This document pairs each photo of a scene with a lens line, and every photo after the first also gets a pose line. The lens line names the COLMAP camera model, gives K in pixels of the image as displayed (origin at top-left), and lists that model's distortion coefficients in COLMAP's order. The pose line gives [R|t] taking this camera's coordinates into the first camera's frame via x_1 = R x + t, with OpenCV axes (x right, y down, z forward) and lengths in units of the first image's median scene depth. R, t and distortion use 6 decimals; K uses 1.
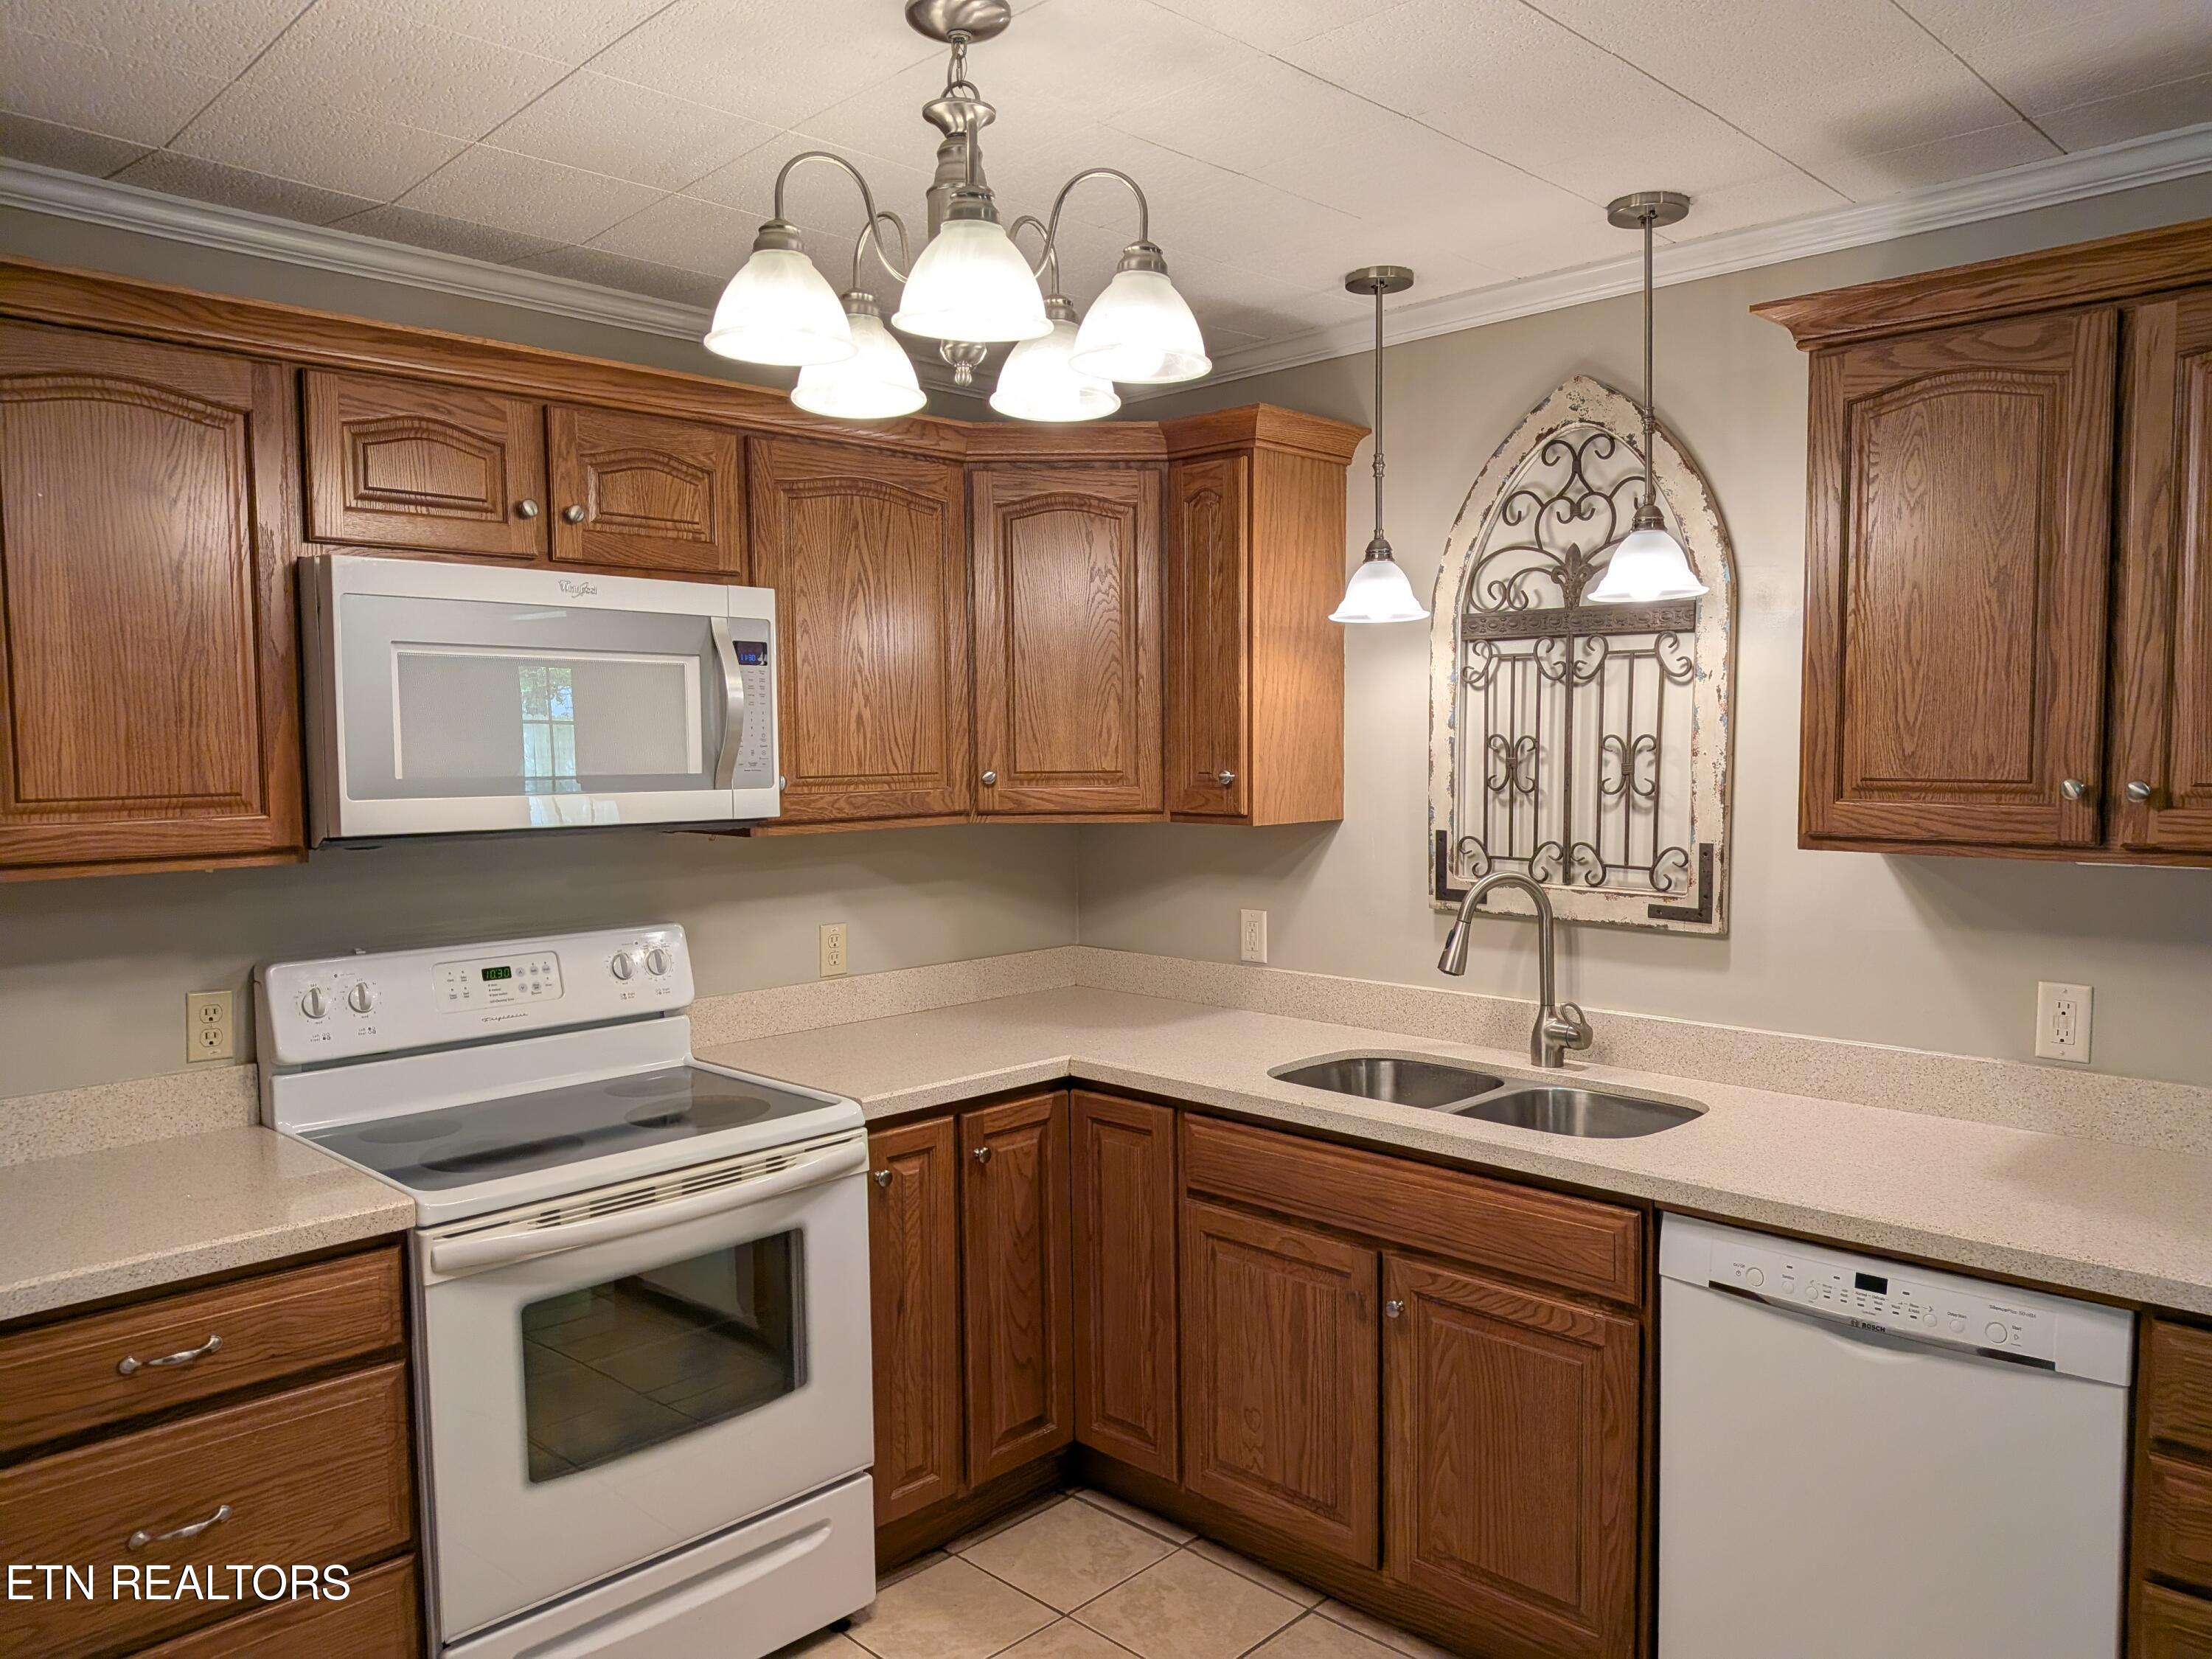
lens RADIAL K [[1584.9, 0, 1116.9], [0, 1584.9, 858.5], [0, 0, 1]] dist [0.098825, -0.185650]
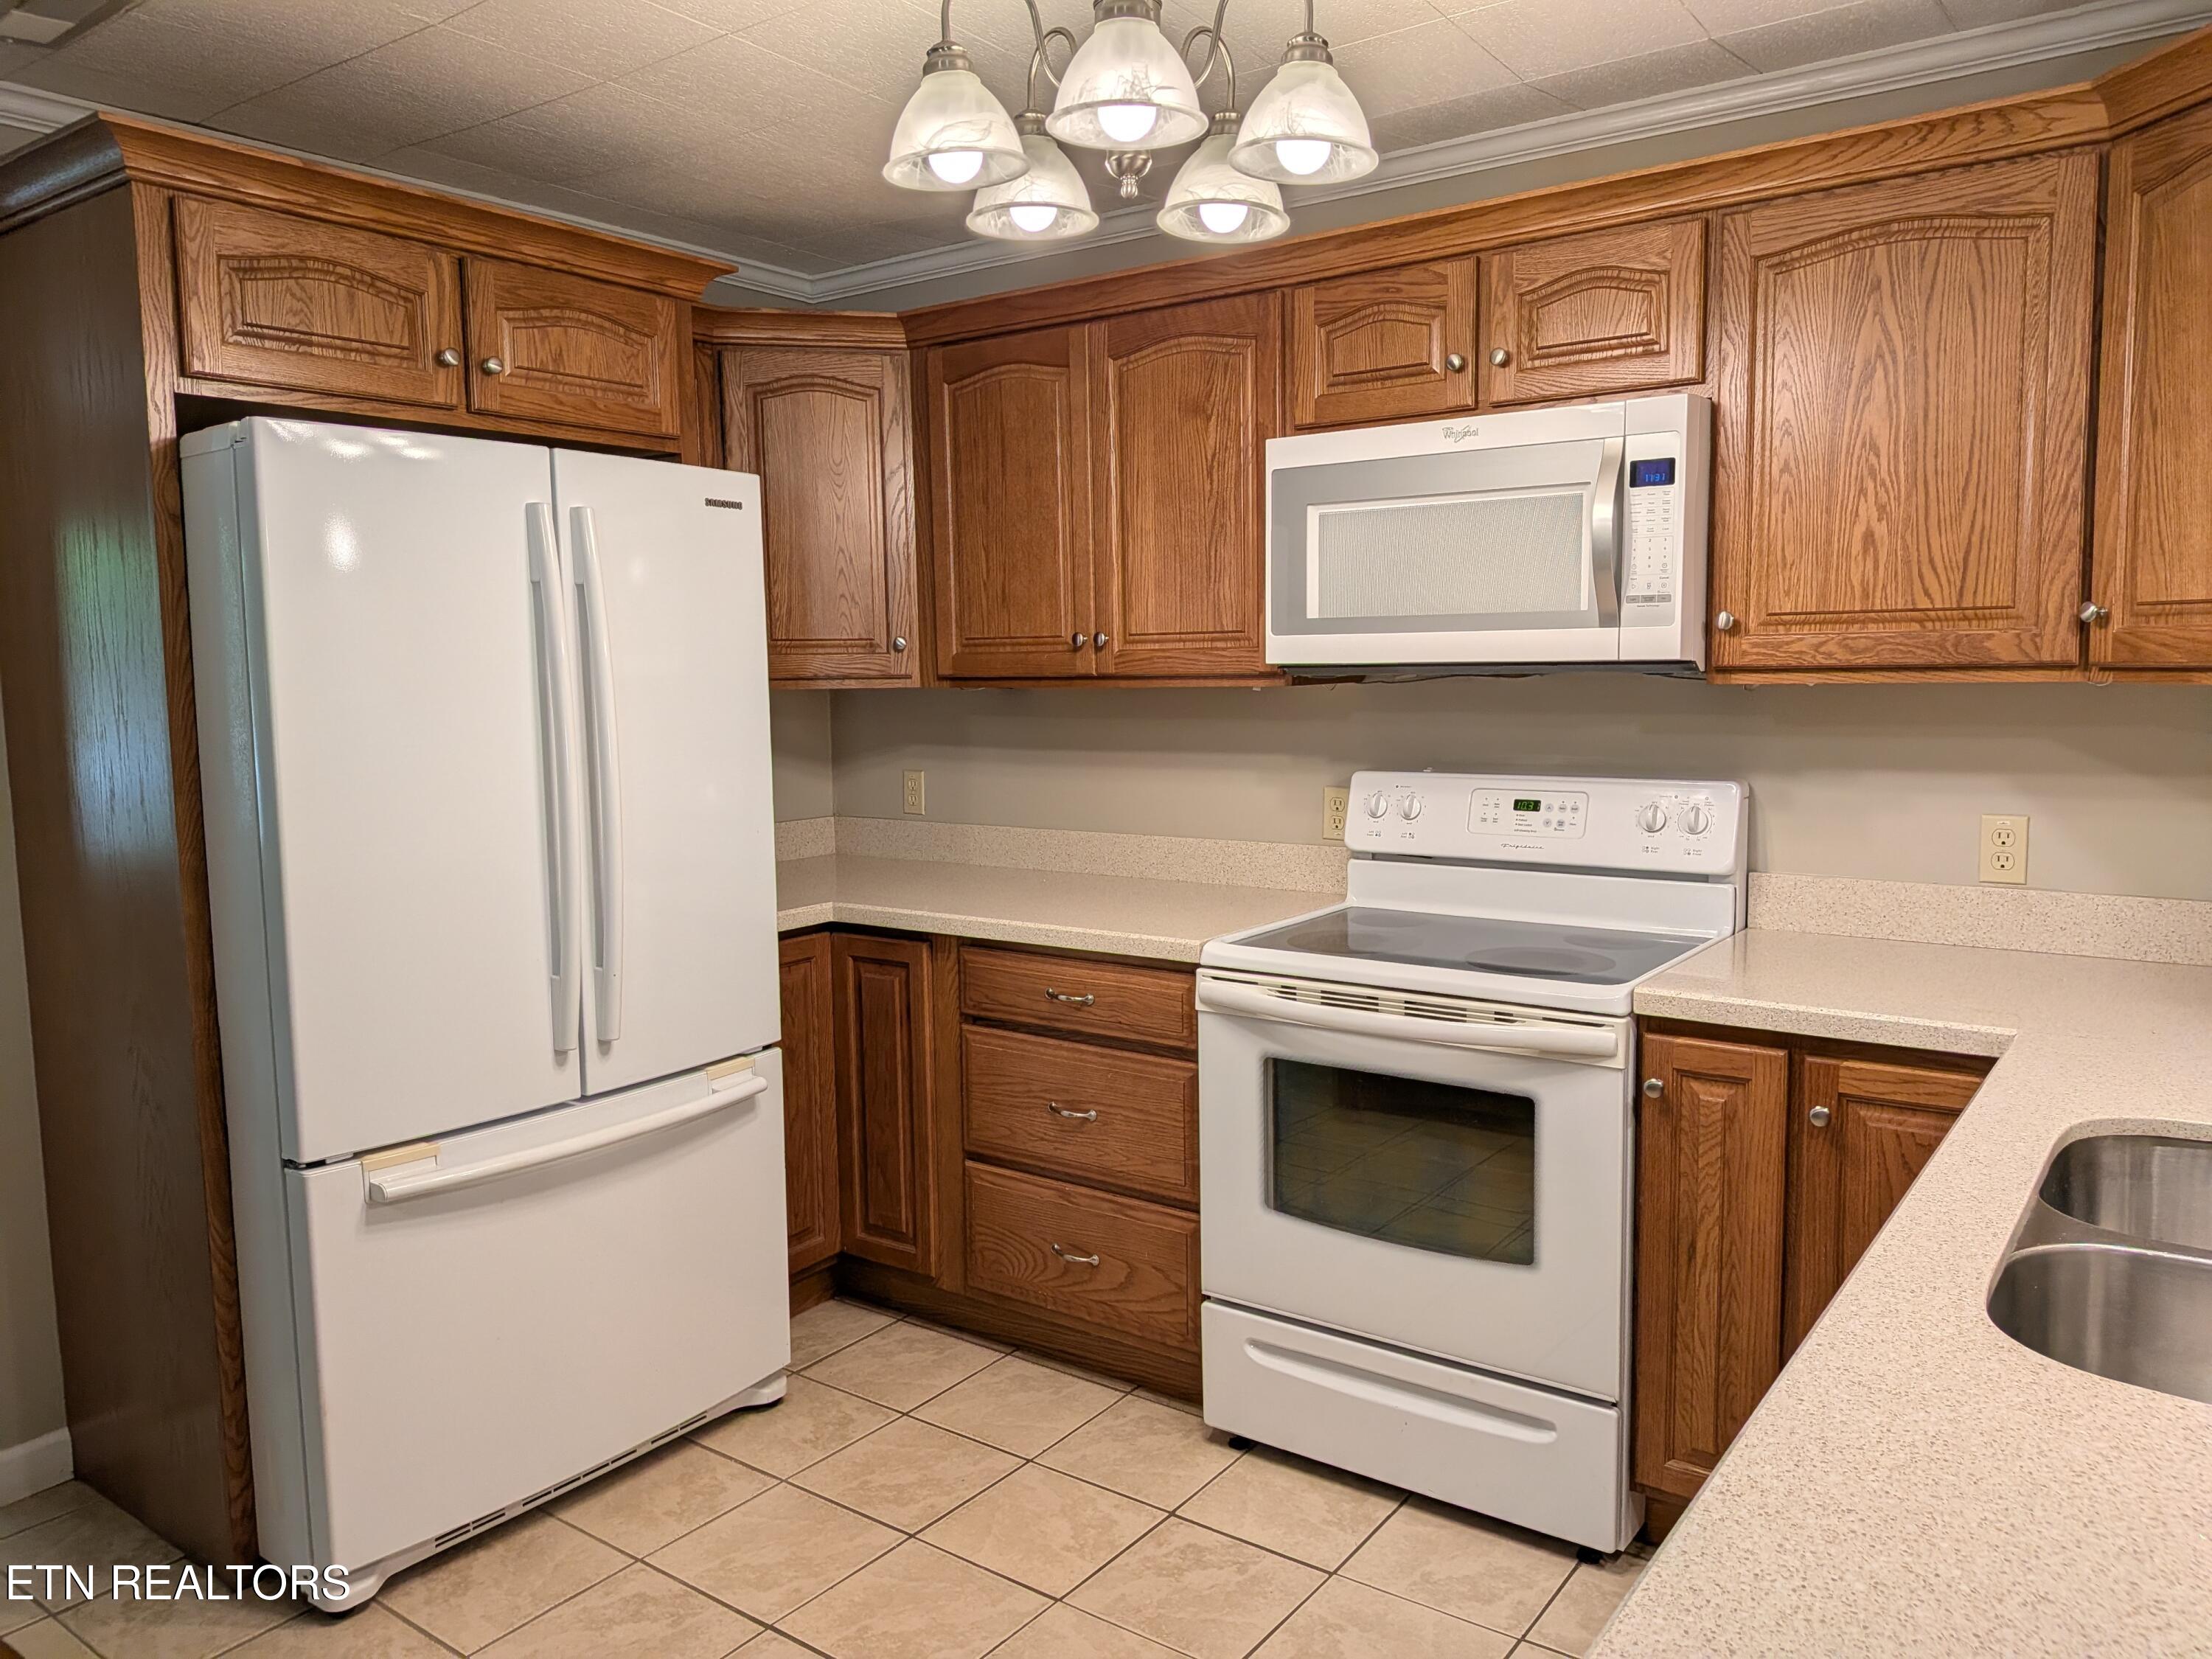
lens RADIAL K [[1568.8, 0, 1096.6], [0, 1568.8, 830.7], [0, 0, 1]] dist [0.093390, -0.144361]
pose [[0.139788, 0.113973, -0.983600, 0.618291], [-0.062985, 0.992365, 0.106037, -0.005018], [0.988176, 0.047129, 0.145899, 0.572614]]
